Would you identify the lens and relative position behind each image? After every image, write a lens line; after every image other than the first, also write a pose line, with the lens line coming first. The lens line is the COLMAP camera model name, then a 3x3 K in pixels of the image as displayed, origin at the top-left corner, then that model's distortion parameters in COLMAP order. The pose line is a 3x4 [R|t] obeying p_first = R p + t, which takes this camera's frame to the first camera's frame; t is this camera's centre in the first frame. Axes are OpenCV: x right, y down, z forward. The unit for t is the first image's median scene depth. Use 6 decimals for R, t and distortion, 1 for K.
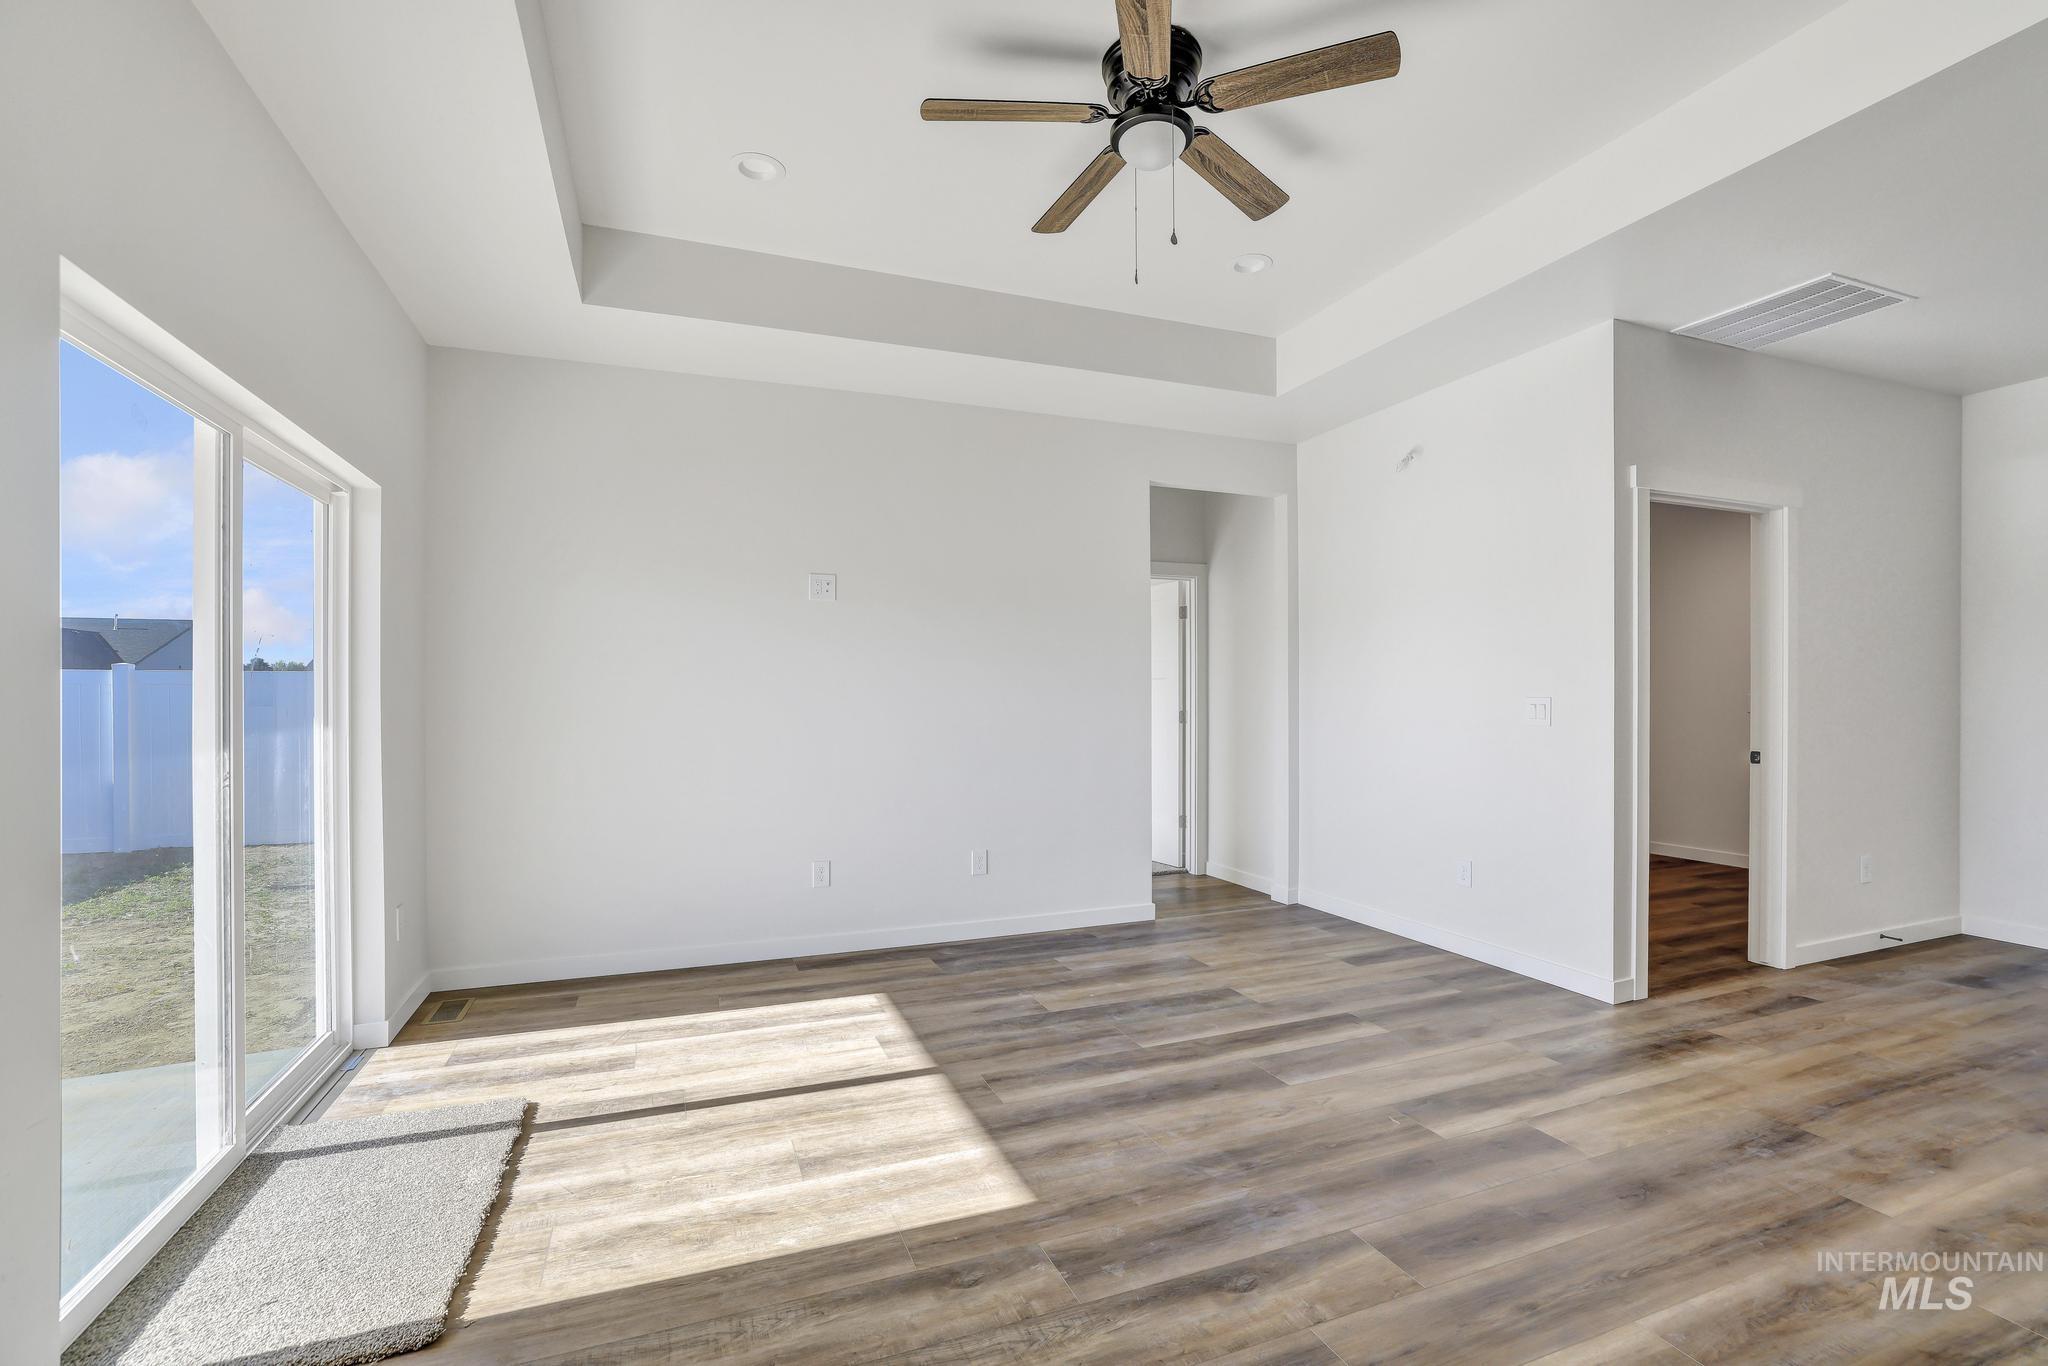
lens RADIAL K [[883.8, 0, 1013.8], [0, 883.8, 701.2], [0, 0, 1]] dist [-0.039490, 0.014162]
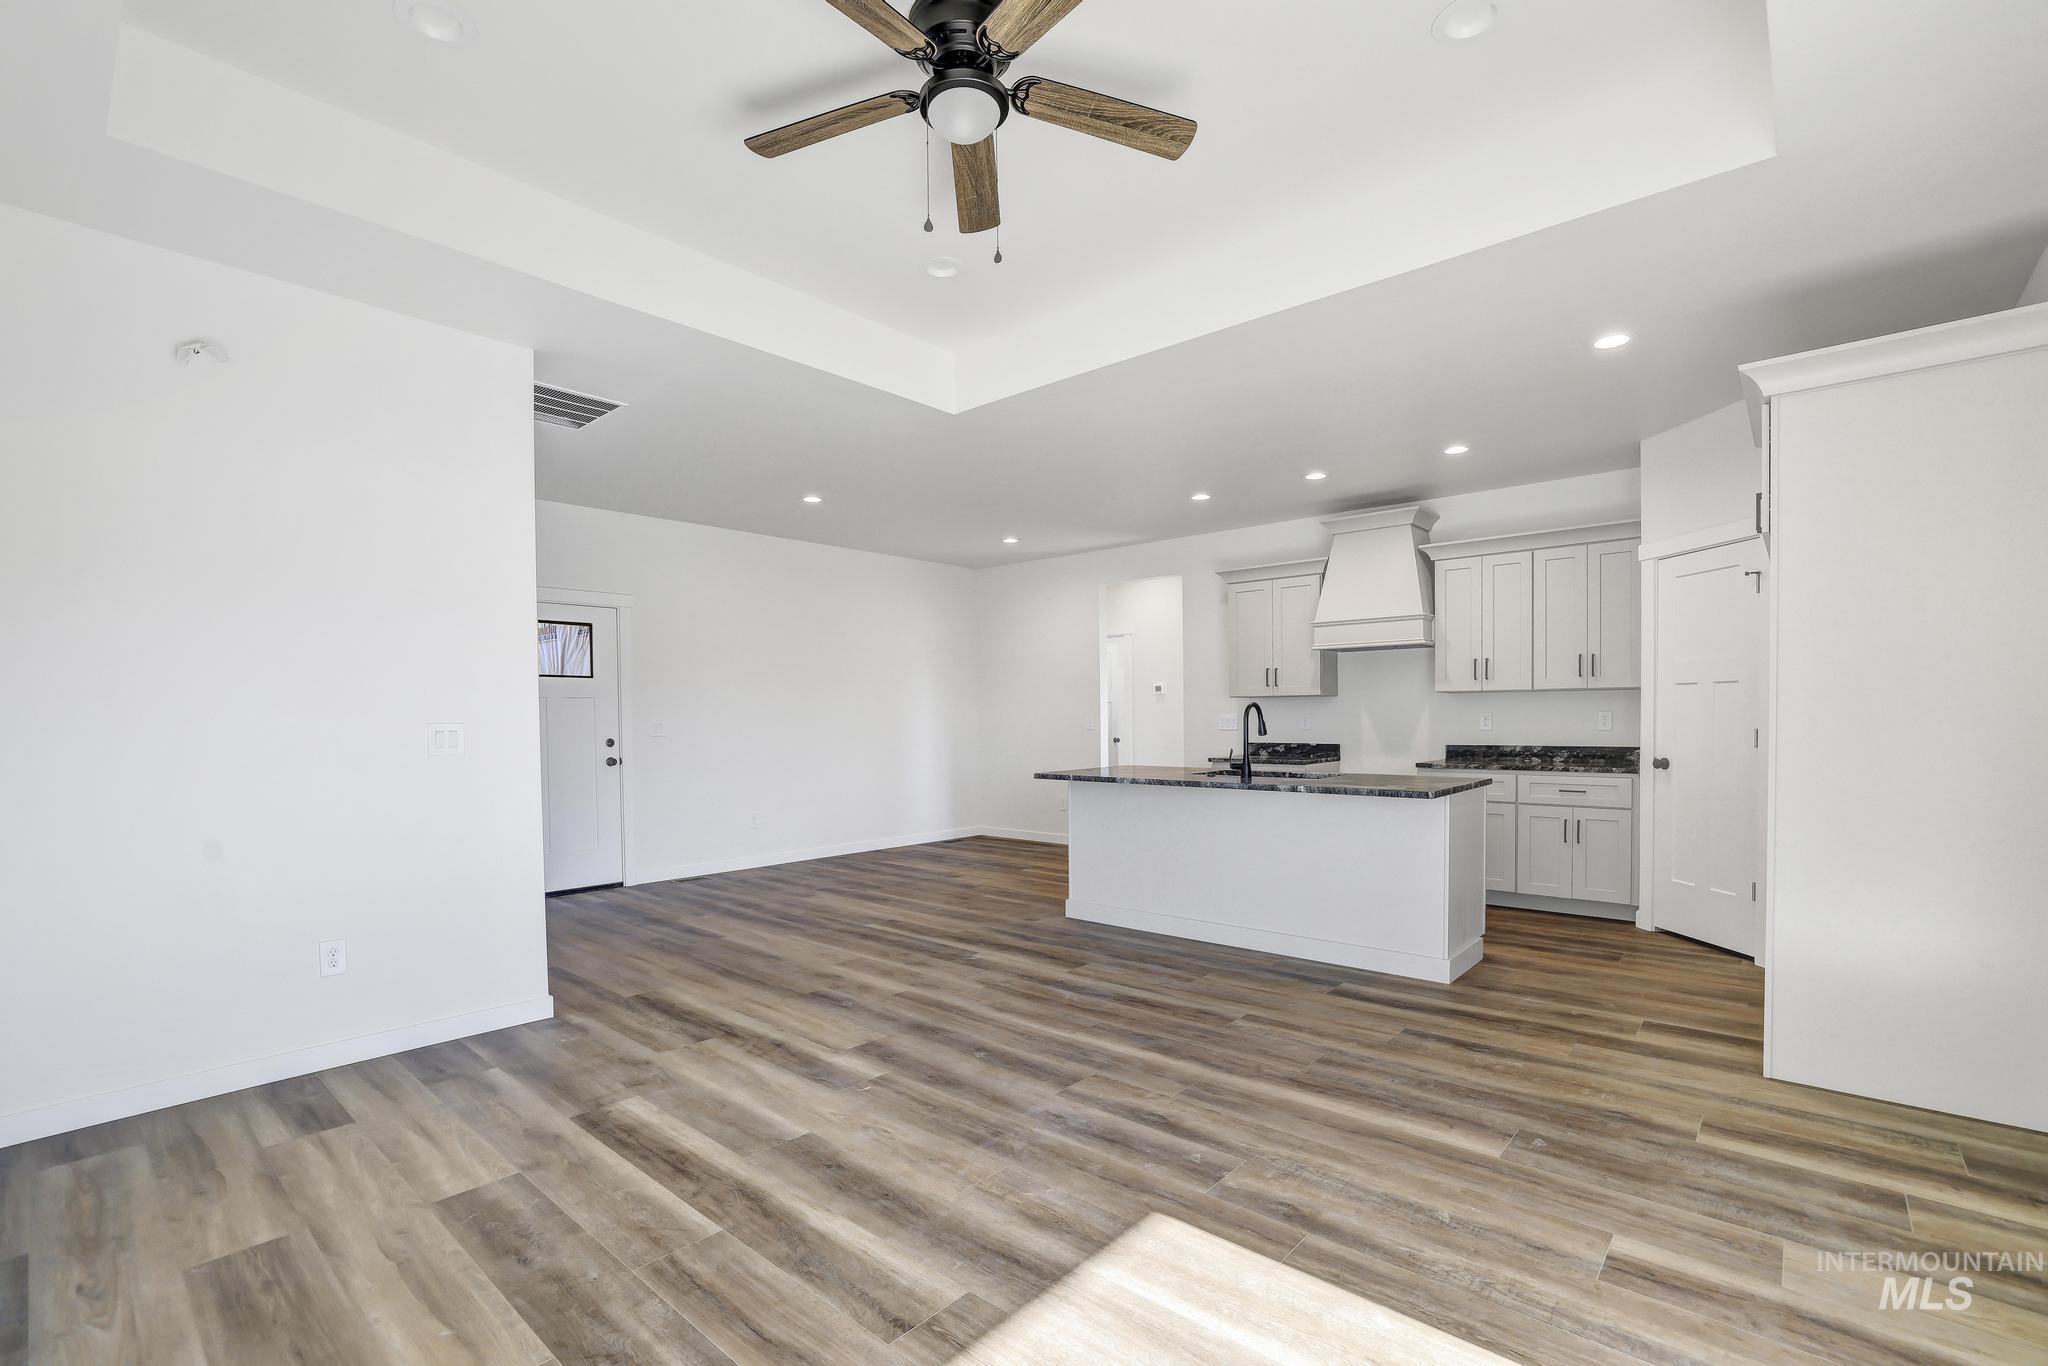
lens RADIAL K [[906.9, 0, 1008.7], [0, 906.9, 730.8], [0, 0, 1]] dist [-0.027095, 0.005043]
pose [[-0.450208, -0.004983, 0.892910, -0.571997], [0.012258, 0.999856, 0.011760, 0.001669], [-0.892840, 0.016240, -0.450082, 1.108858]]
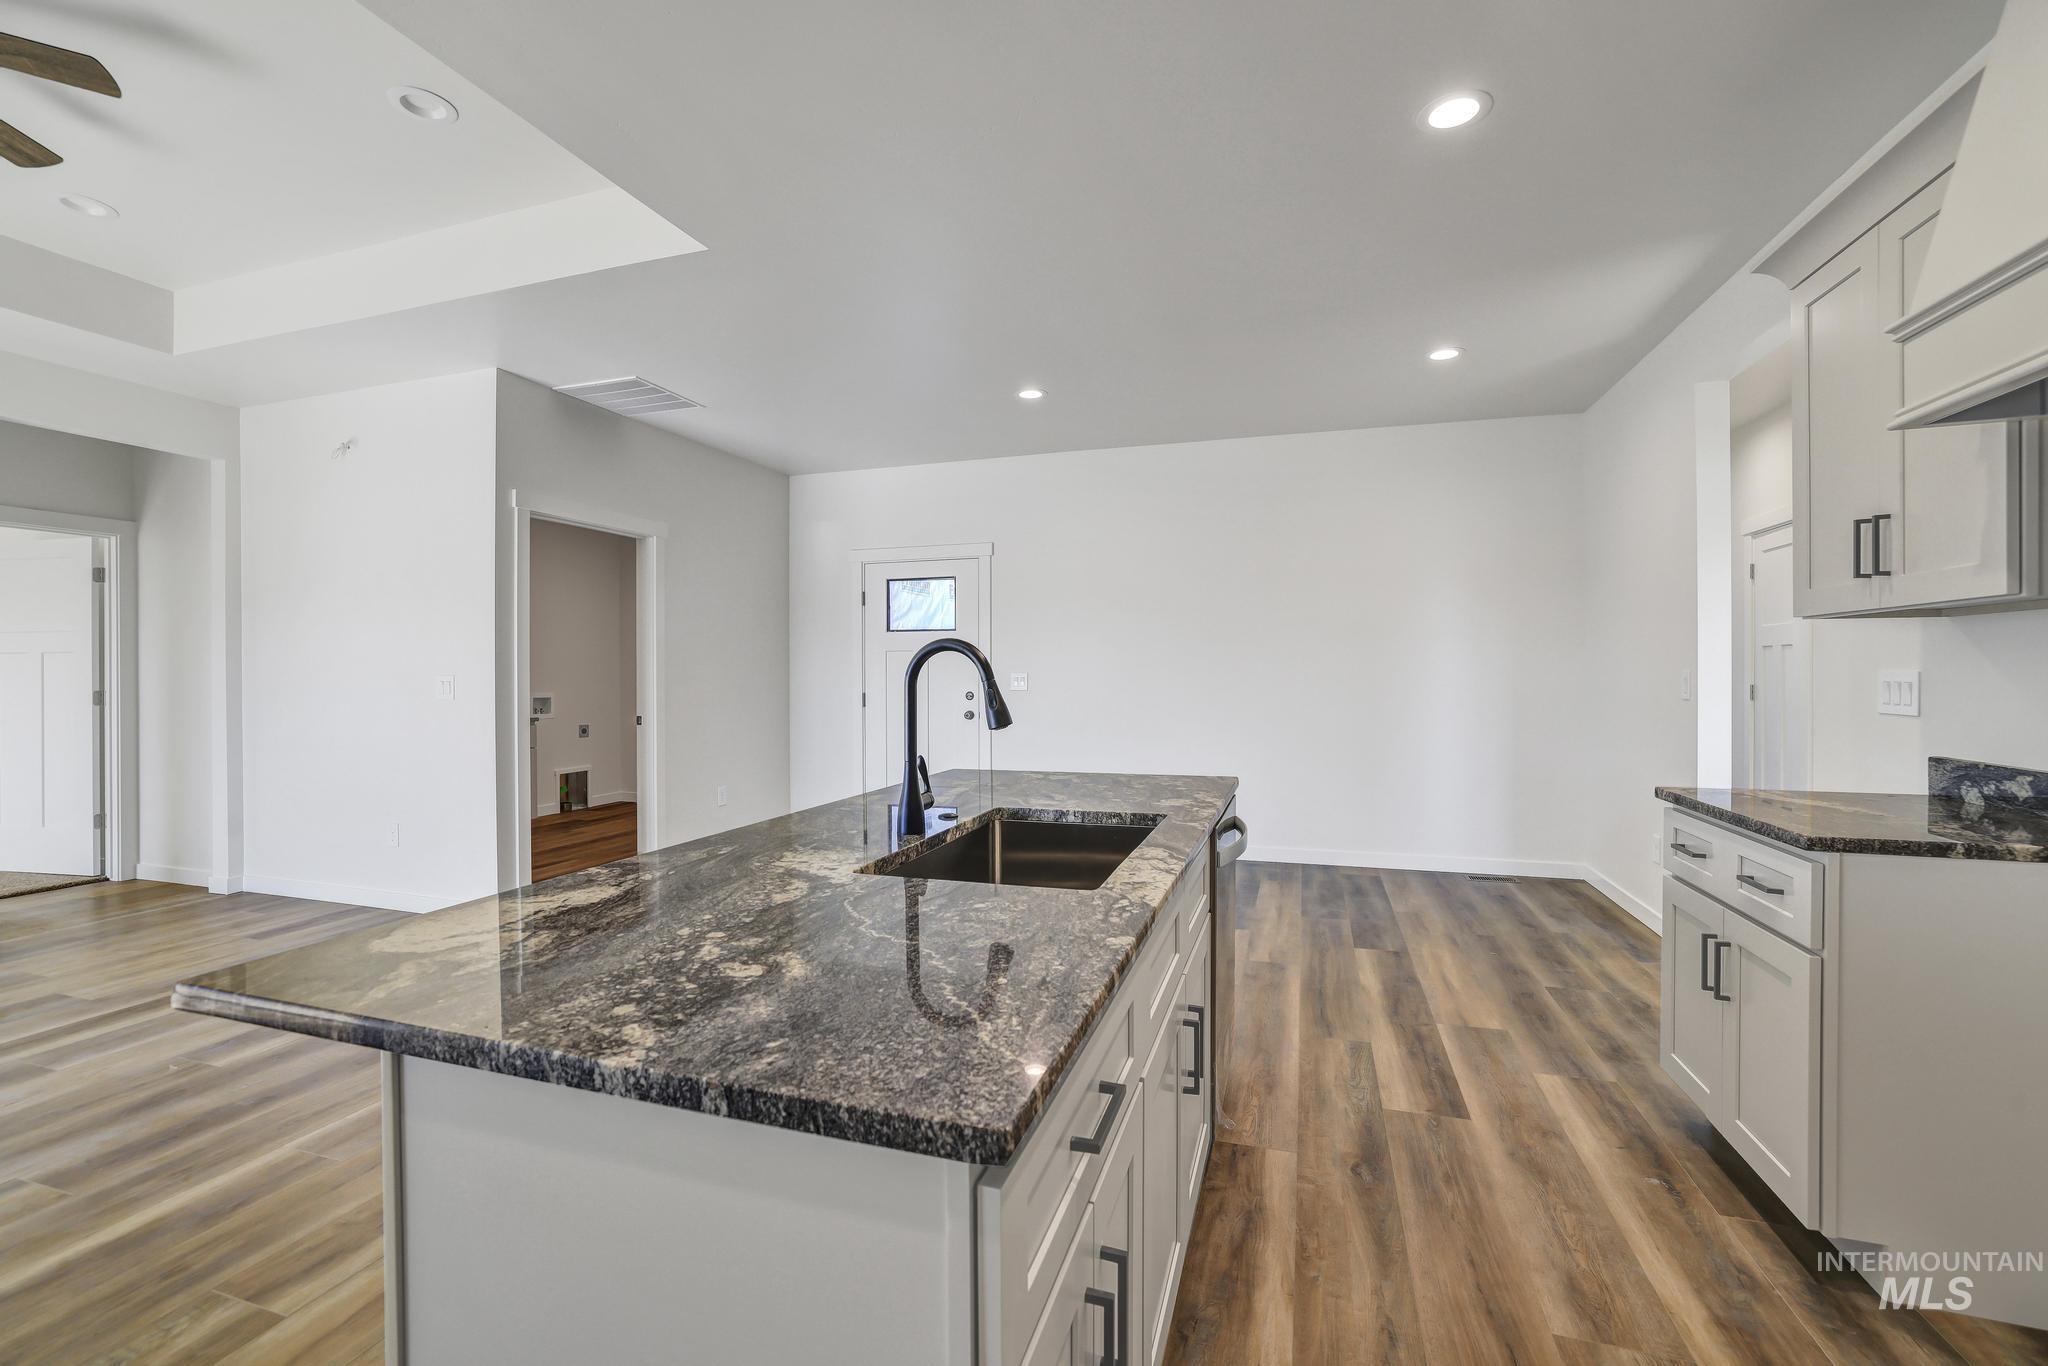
lens RADIAL K [[883.8, 0, 1005.1], [0, 883.8, 677.2], [0, 0, 1]] dist [-0.039490, 0.014162]
pose [[0.641472, -0.001441, 0.767145, 0.229365], [0.001895, 0.999998, 0.000293, -0.000075], [-0.767144, 0.001266, 0.641474, -0.390031]]
